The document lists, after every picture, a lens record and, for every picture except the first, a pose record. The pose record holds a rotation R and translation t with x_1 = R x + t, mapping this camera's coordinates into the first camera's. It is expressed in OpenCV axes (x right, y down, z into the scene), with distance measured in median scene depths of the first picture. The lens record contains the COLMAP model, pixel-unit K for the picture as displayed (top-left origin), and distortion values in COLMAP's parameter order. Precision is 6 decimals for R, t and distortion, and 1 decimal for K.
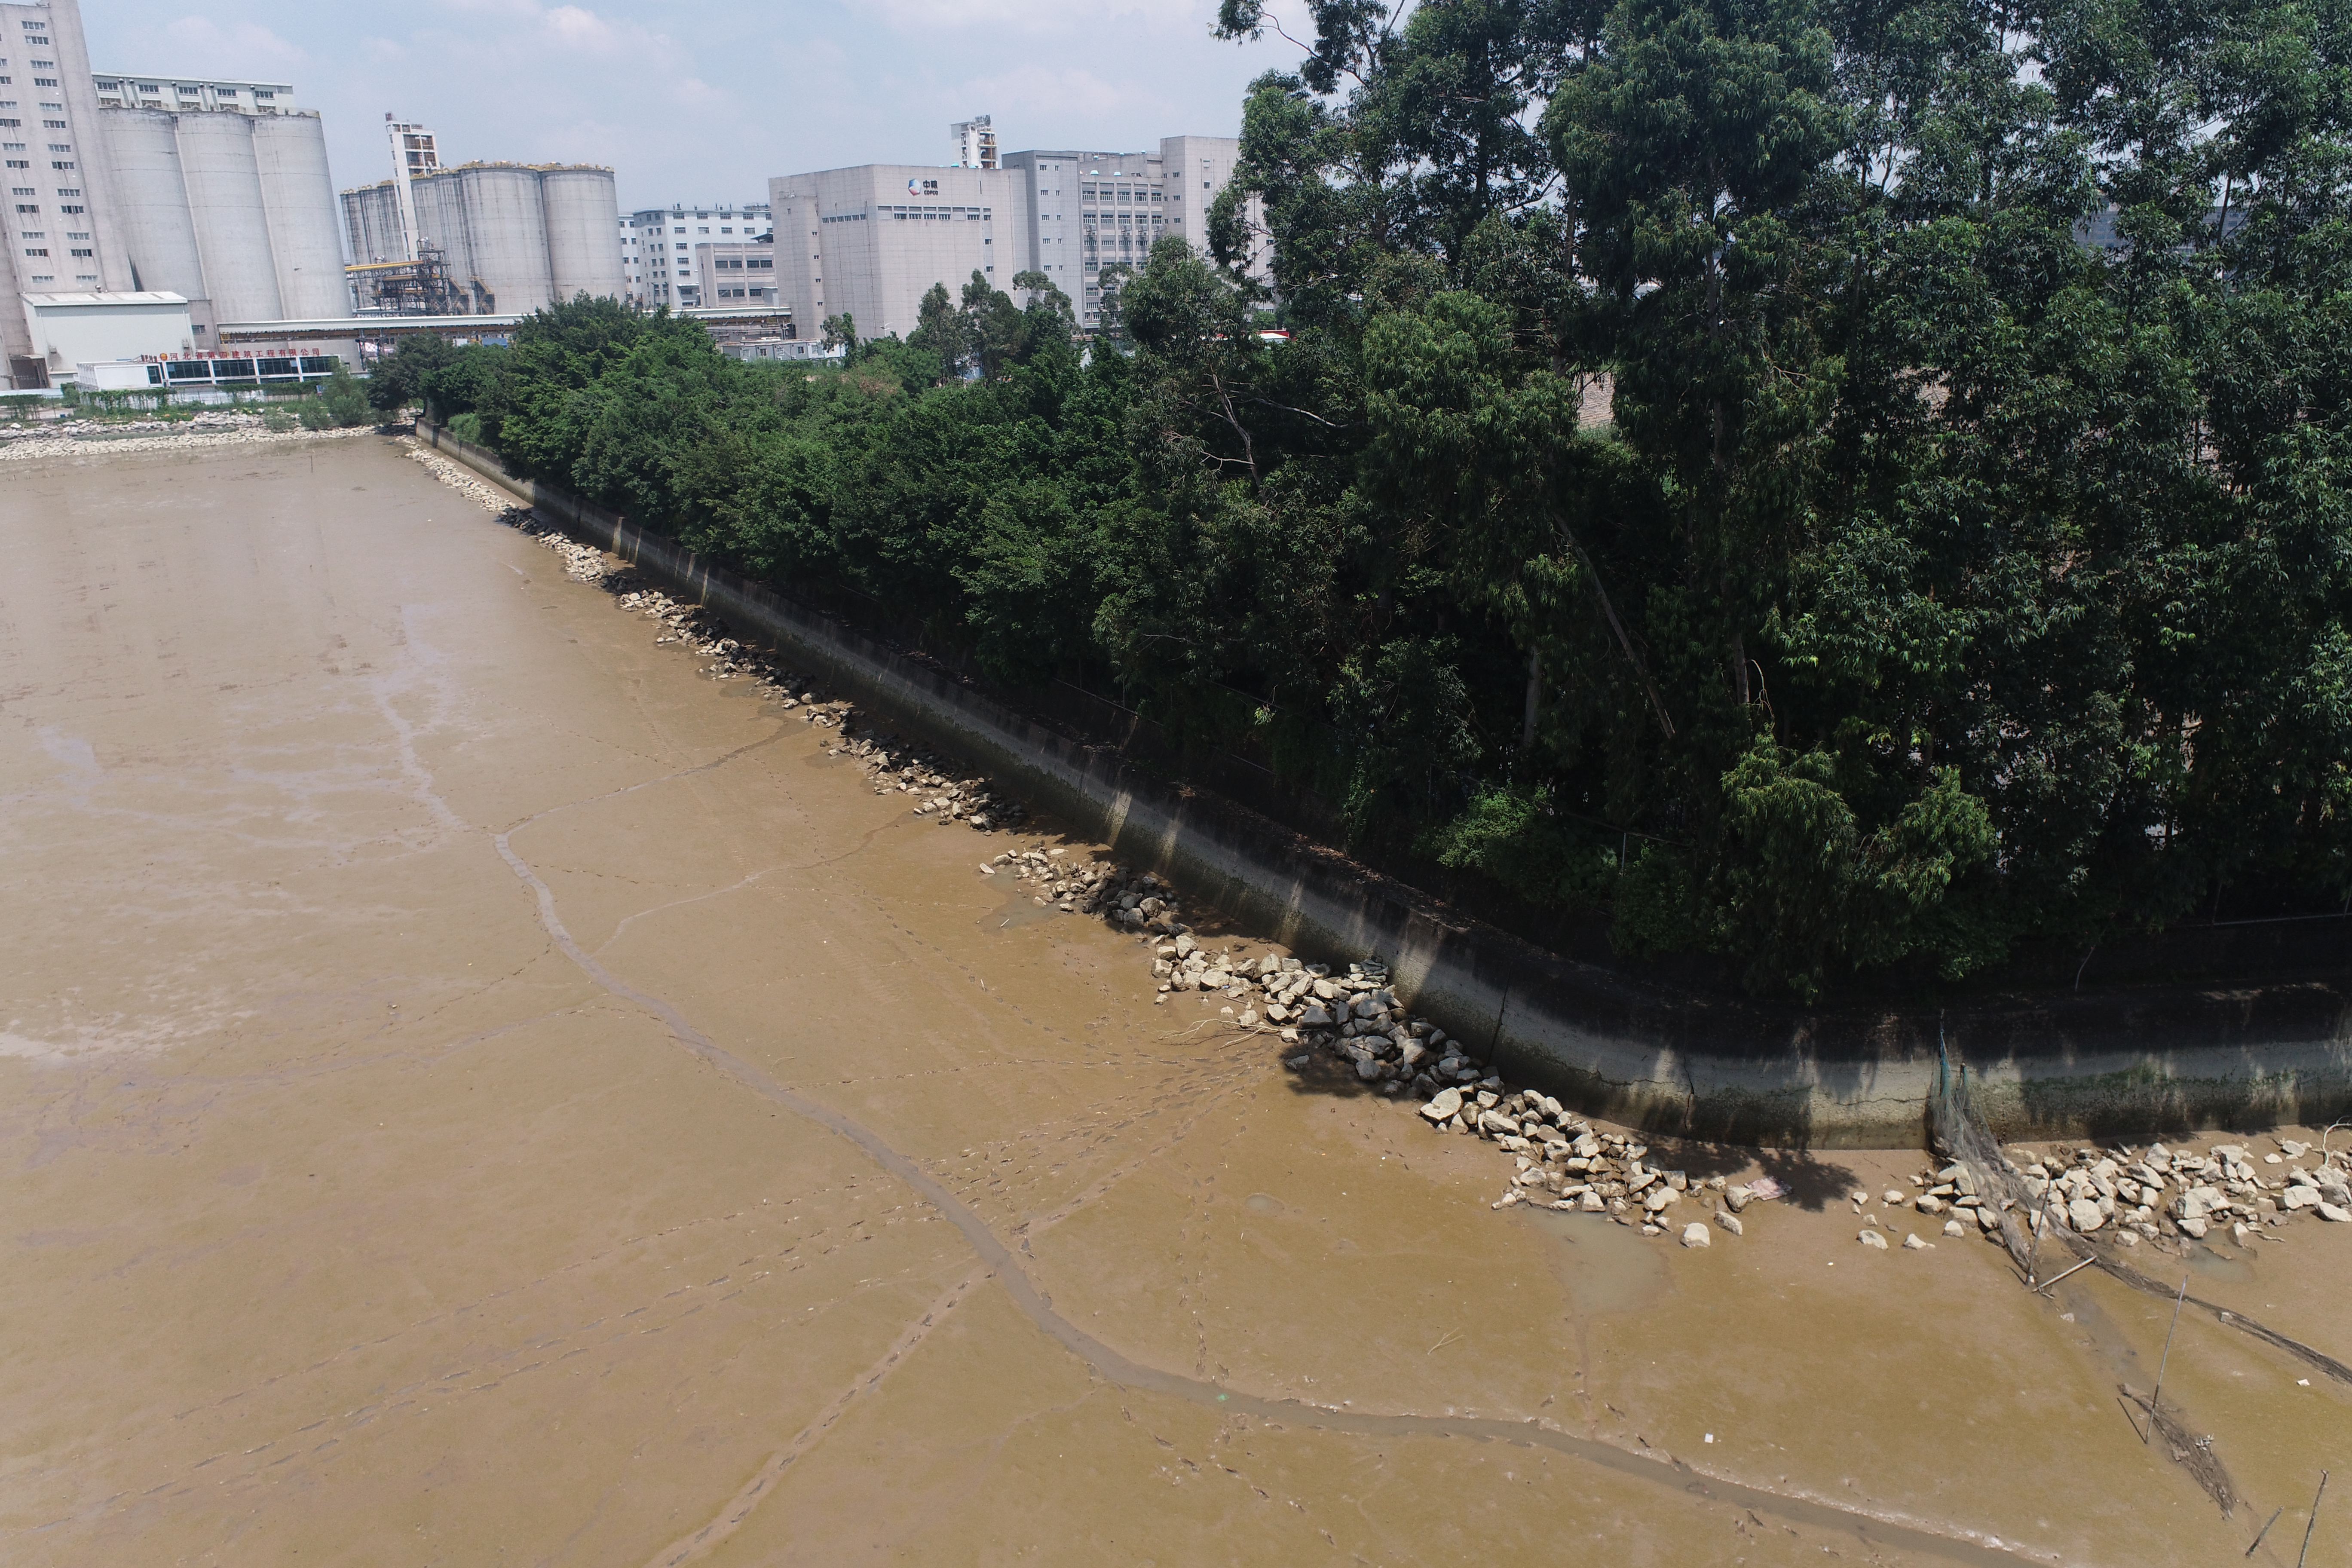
lens RADIAL K [[1594.4, 0, 1175.3], [0, 1594.4, 787.0], [0, 0, 1]] dist [-0.013394, 0.008302]
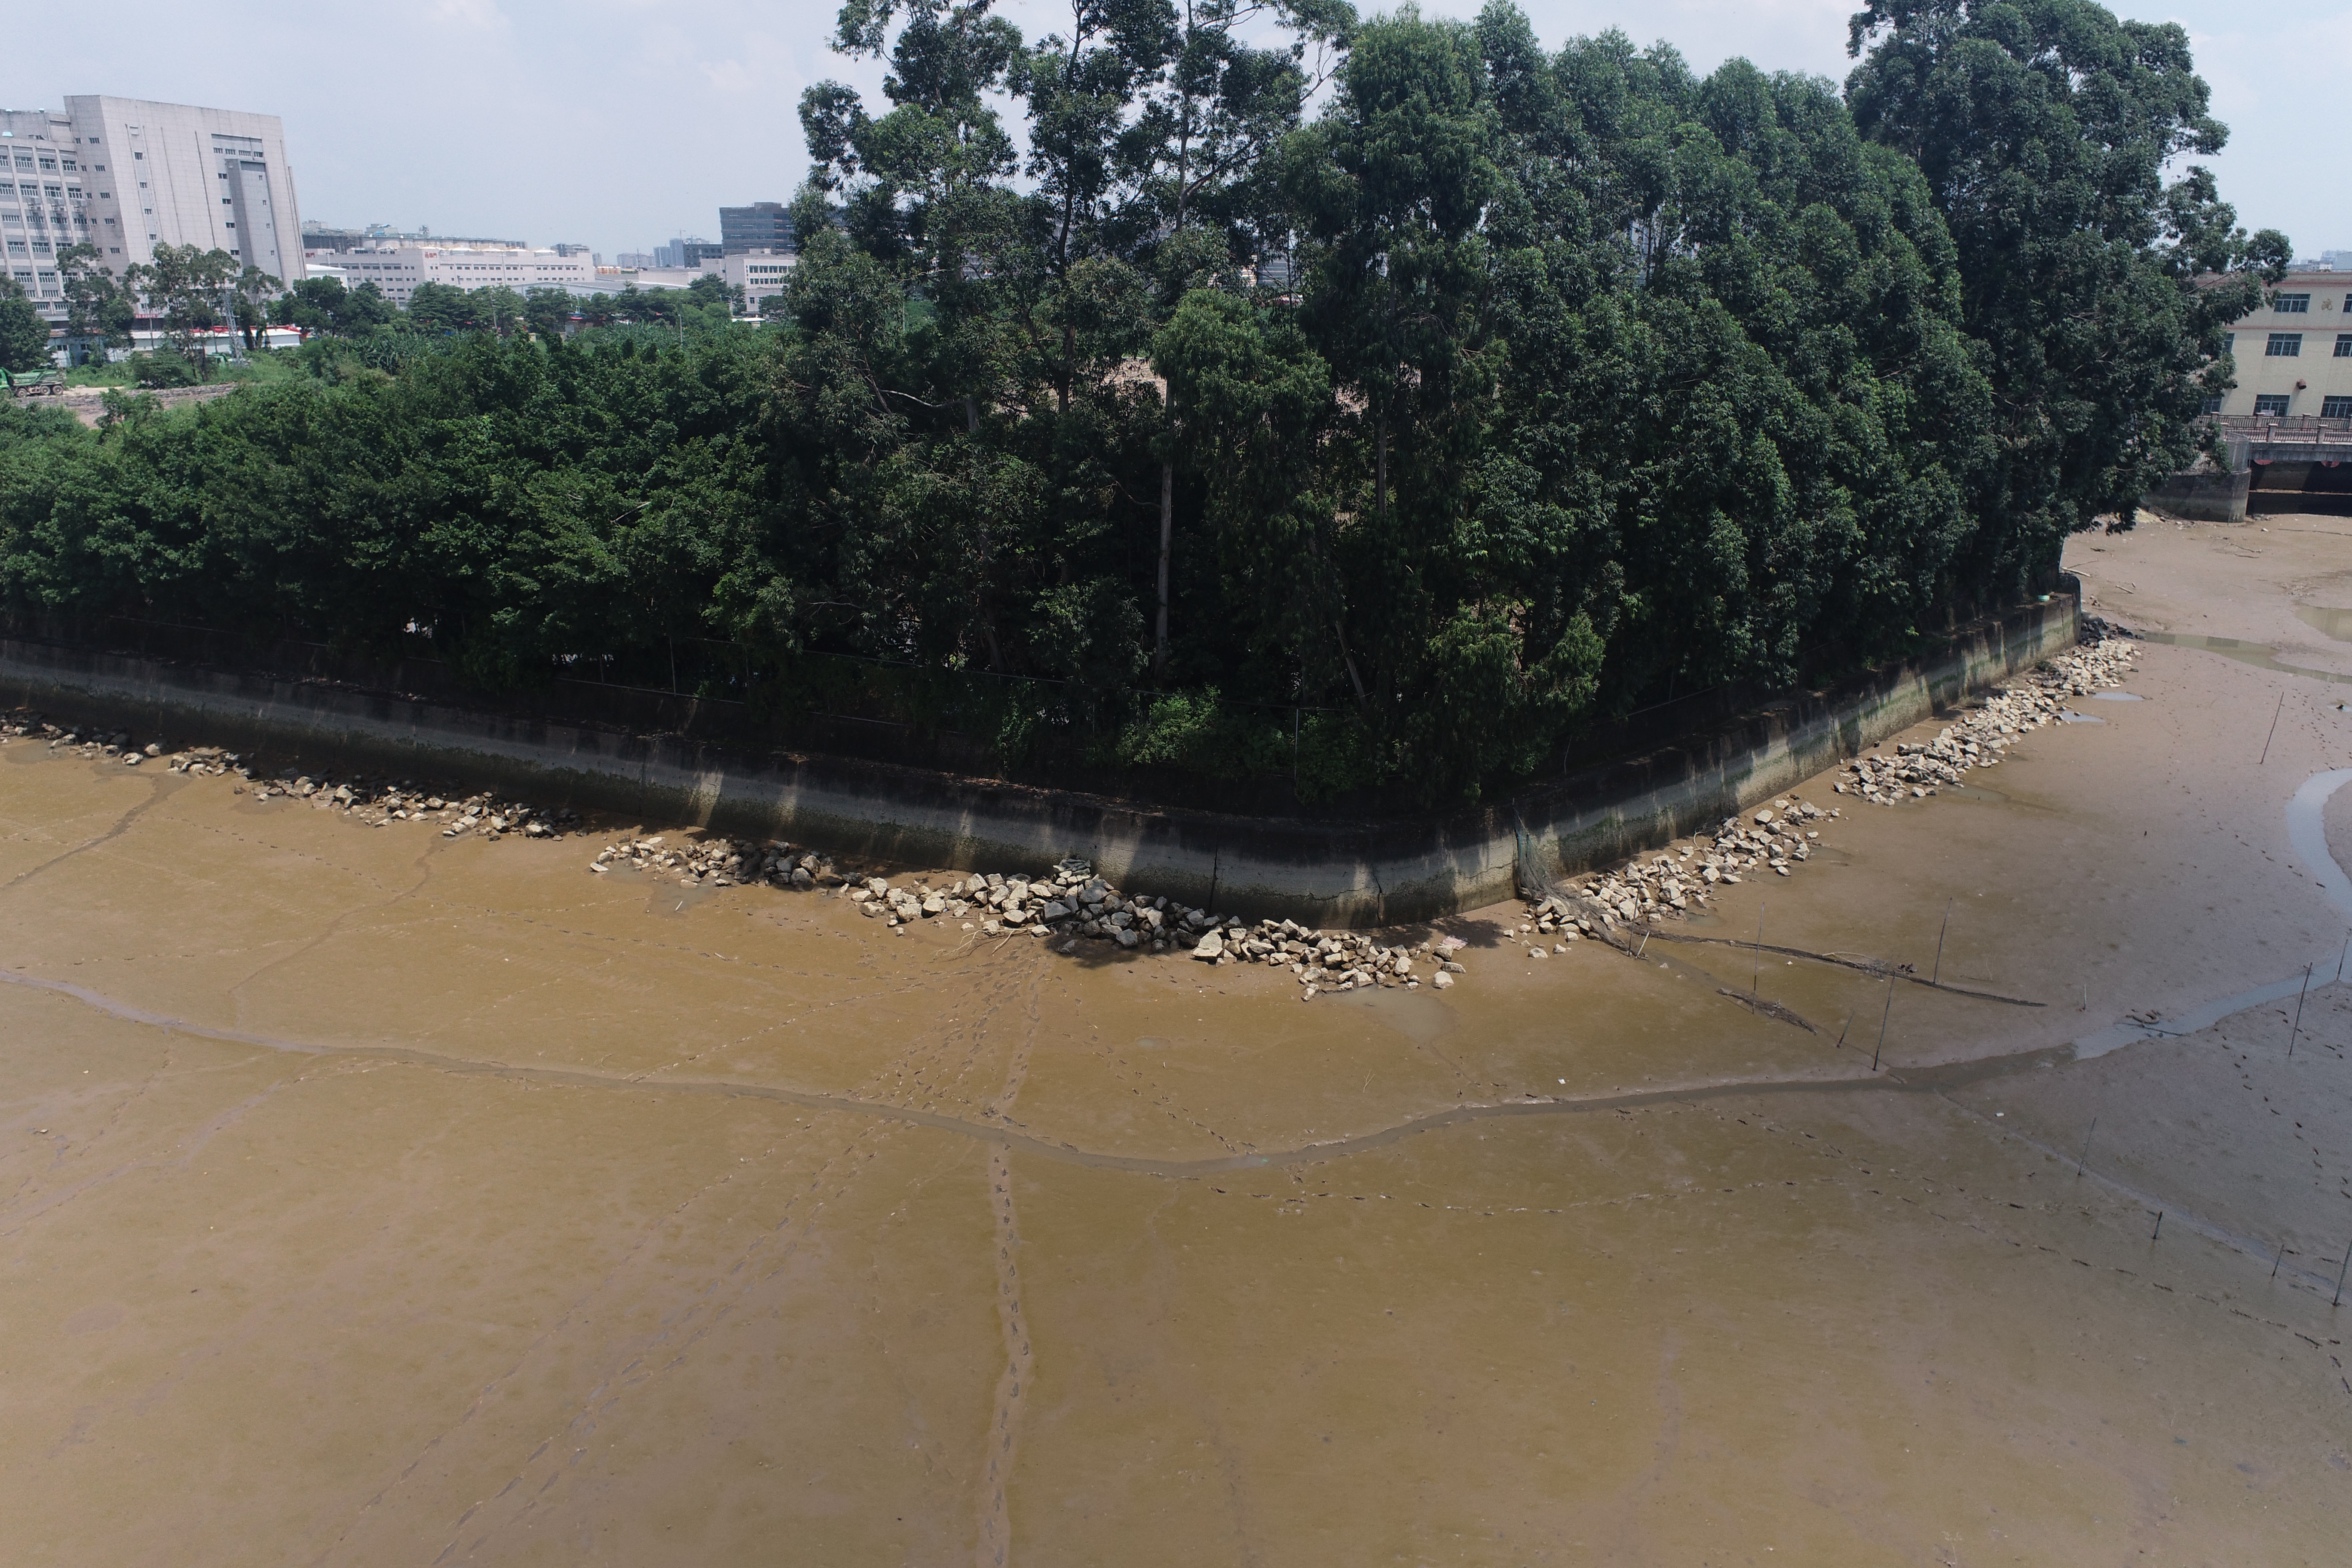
lens RADIAL K [[1594.4, 0, 1188.3], [0, 1594.4, 785.7], [0, 0, 1]] dist [-0.013394, 0.008302]
pose [[0.816505, -0.151608, 0.557077, -0.253964], [0.151925, 0.987320, 0.046022, 0.008316], [-0.556991, 0.047057, 0.829185, -0.011183]]
